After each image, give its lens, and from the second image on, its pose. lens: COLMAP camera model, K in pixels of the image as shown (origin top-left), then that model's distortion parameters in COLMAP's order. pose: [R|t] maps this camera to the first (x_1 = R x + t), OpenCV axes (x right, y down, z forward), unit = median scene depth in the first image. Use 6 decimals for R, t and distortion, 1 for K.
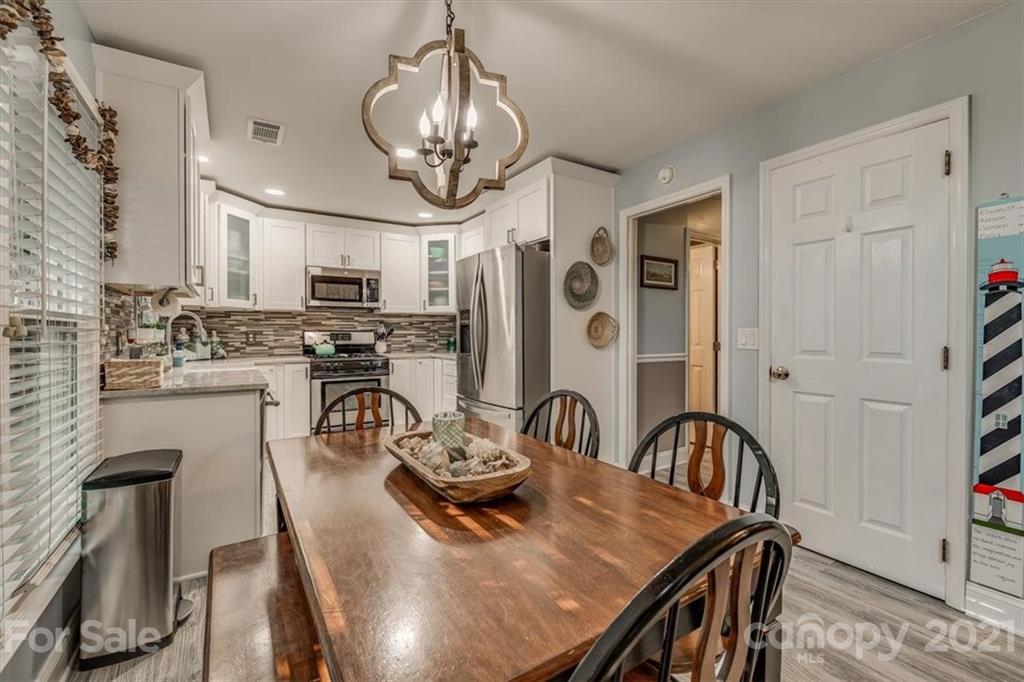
lens RADIAL K [[432.7, 0, 511.4], [0, 432.7, 336.6], [0, 0, 1]] dist [-0.003561, 0.000379]
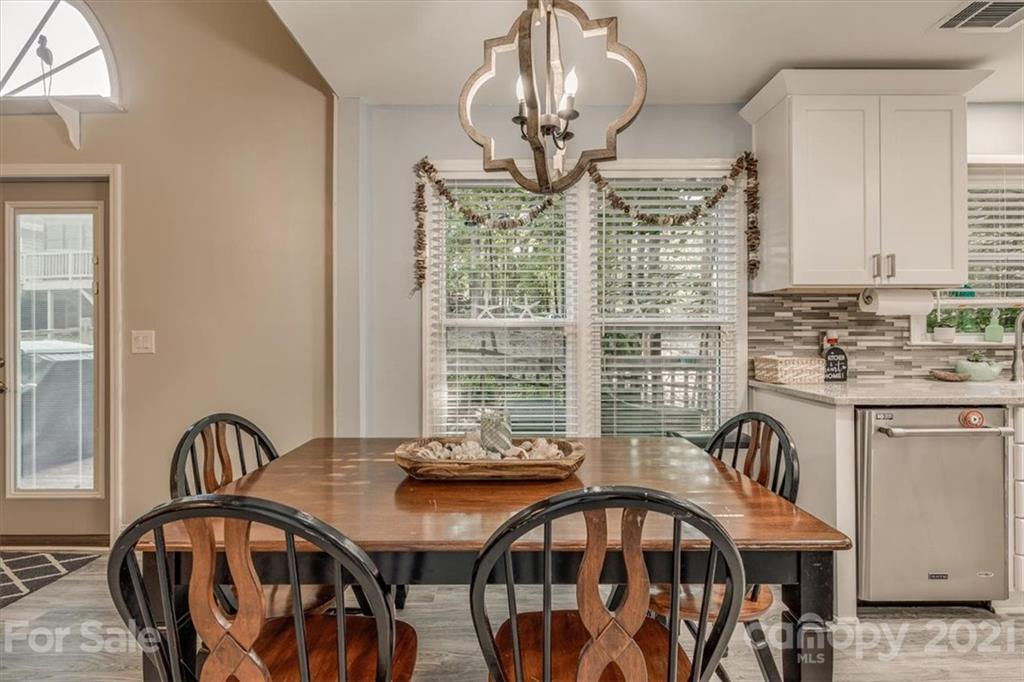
lens RADIAL K [[432.7, 0, 512.4], [0, 432.7, 332.4], [0, 0, 1]] dist [-0.003561, 0.000379]
pose [[-0.543500, -0.000627, -0.839409, 0.217293], [-0.003327, 0.999993, 0.001407, -0.005287], [0.839402, 0.003558, -0.543499, 0.484798]]
